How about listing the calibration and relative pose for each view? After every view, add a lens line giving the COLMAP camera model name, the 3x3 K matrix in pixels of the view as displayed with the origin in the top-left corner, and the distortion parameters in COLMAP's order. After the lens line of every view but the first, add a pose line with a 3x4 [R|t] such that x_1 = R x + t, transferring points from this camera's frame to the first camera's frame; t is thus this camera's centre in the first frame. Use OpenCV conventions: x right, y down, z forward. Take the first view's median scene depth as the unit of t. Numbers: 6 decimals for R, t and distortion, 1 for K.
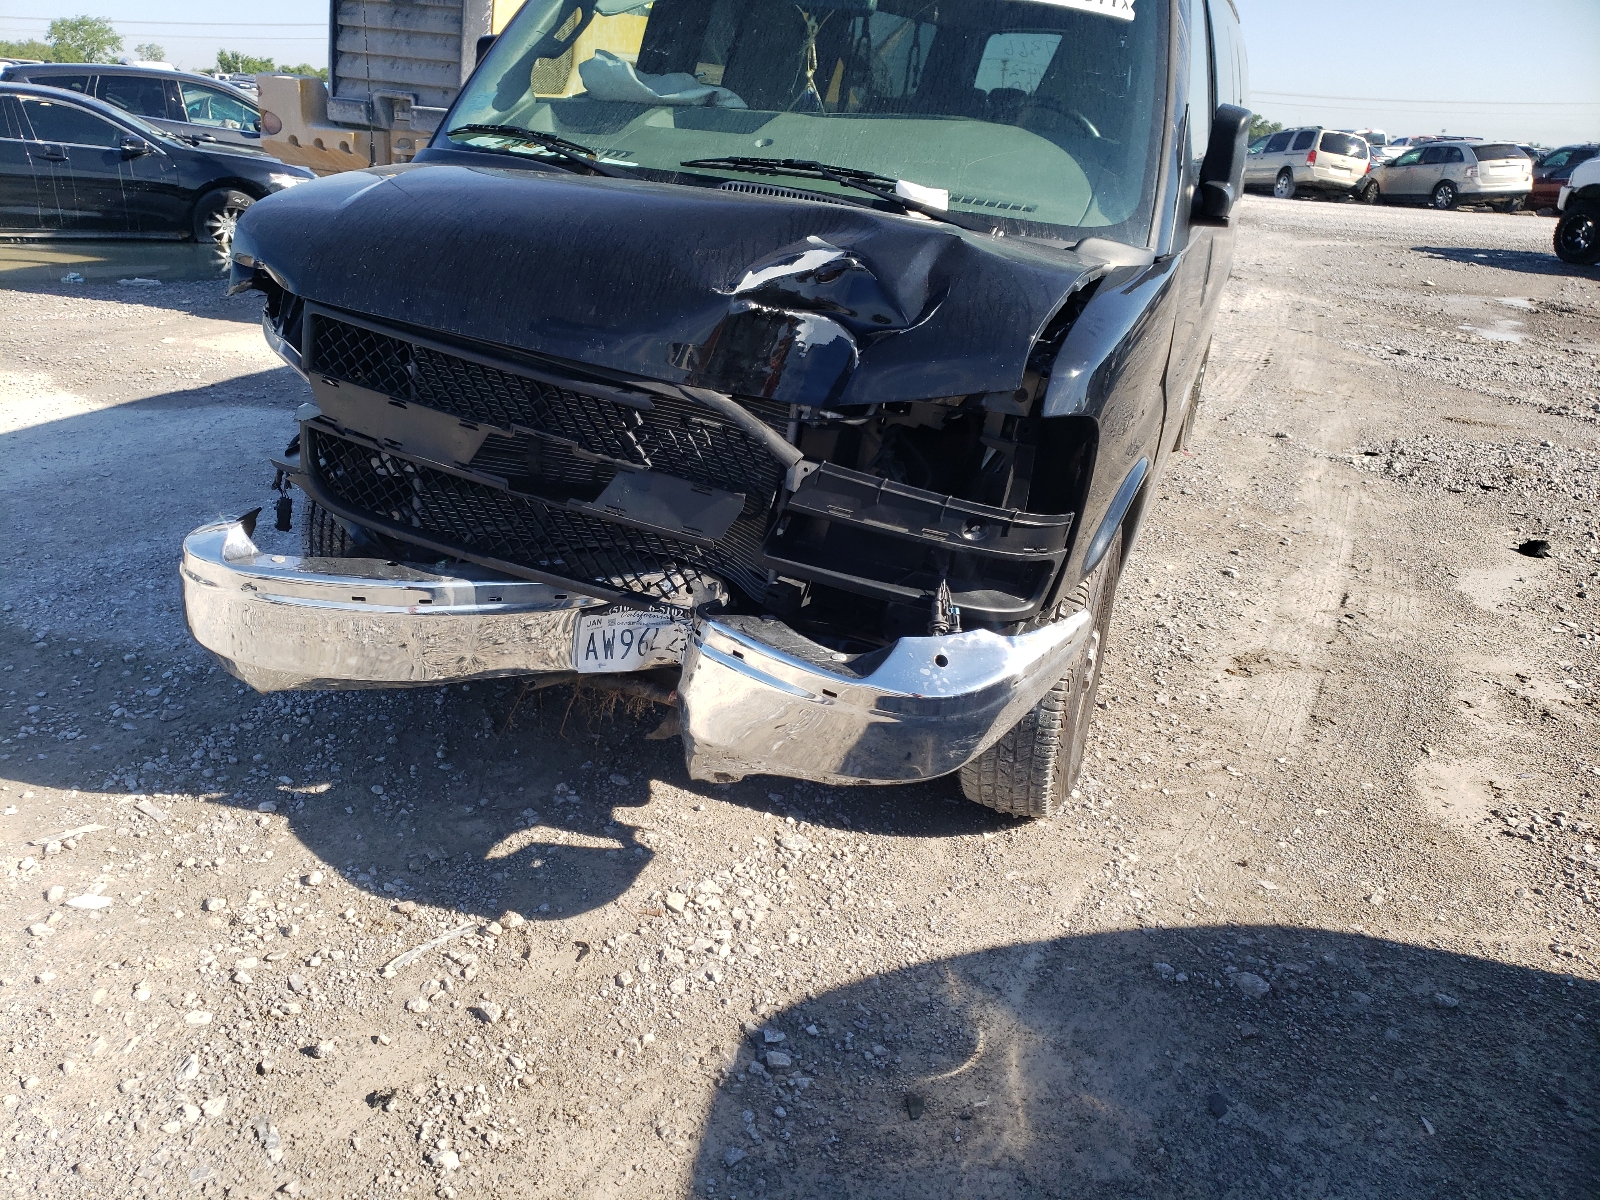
lens RADIAL K [[1063.9, 0, 800.0], [0, 1063.9, 600.0], [0, 0, 1]] dist [0.059455, -0.045756]
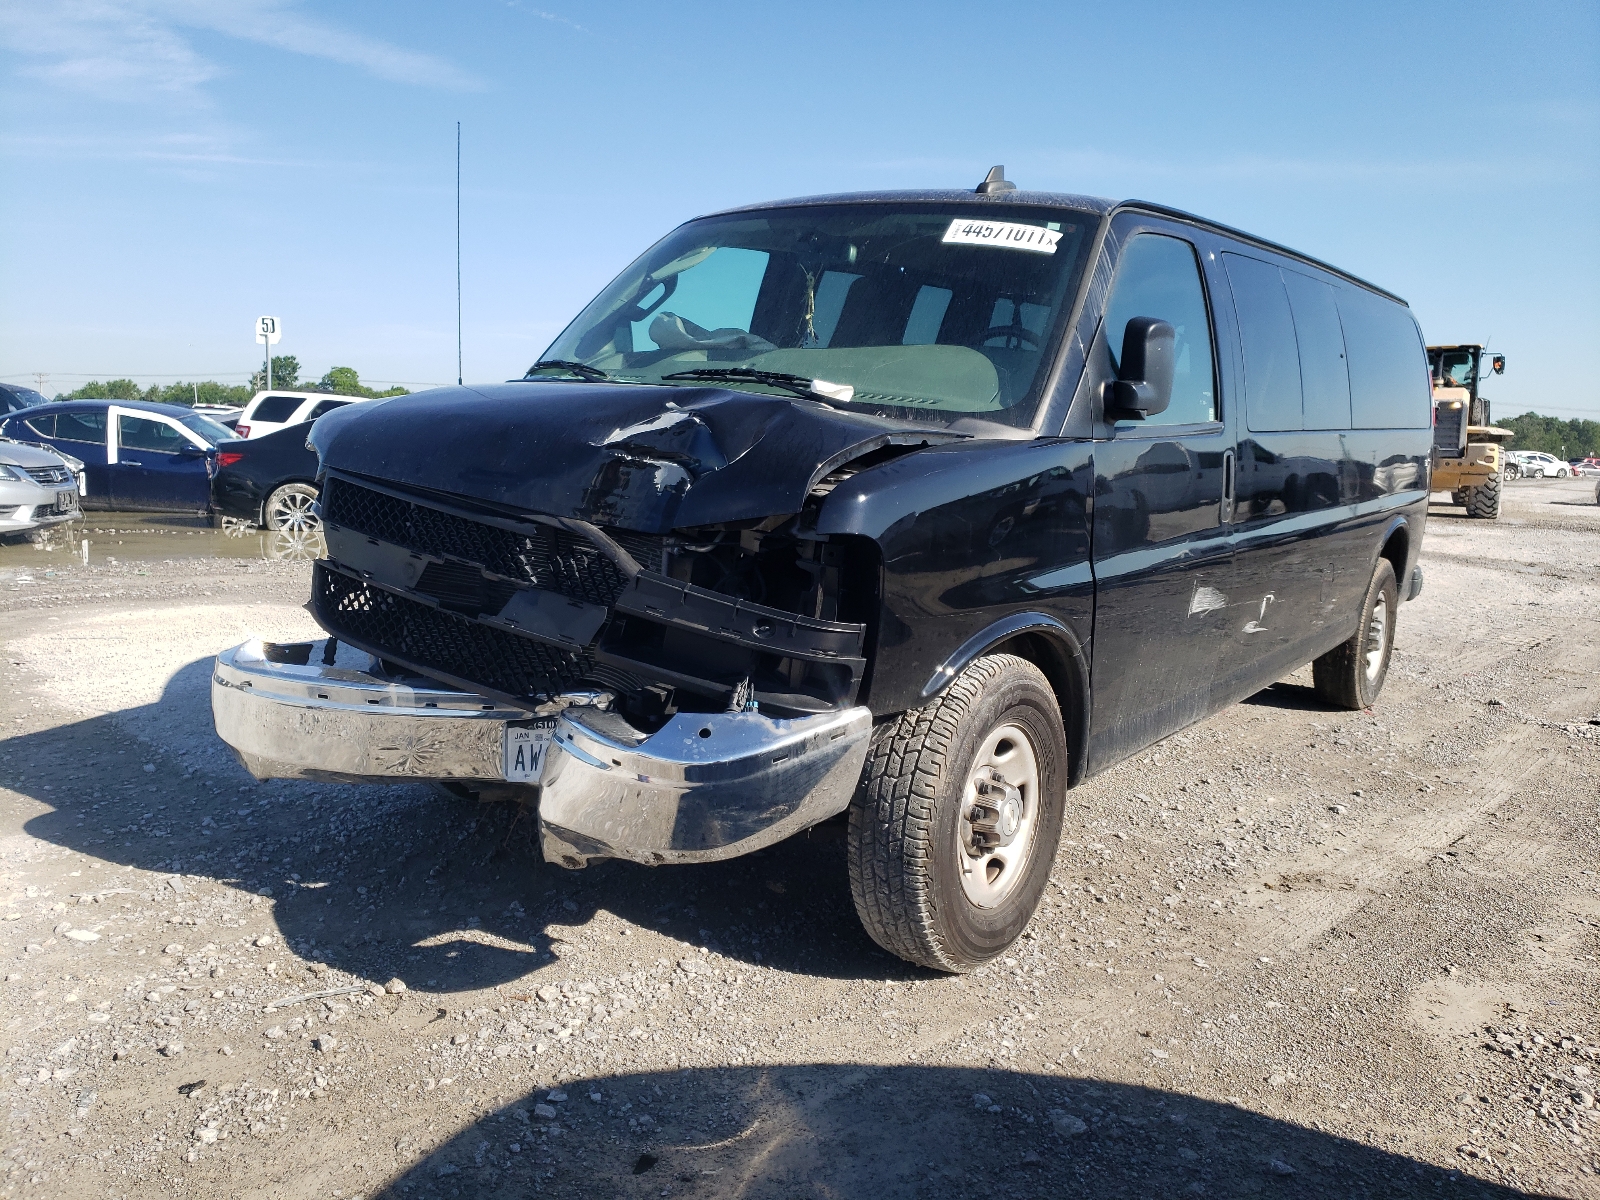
lens RADIAL K [[1051.4, 0, 800.0], [0, 1051.4, 600.0], [0, 0, 1]] dist [0.001348, 0.035605]
pose [[0.975795, 0.014717, -0.218190, 0.382526], [-0.068979, 0.967513, -0.243231, 0.149379], [0.207522, 0.252394, 0.945110, -0.053416]]
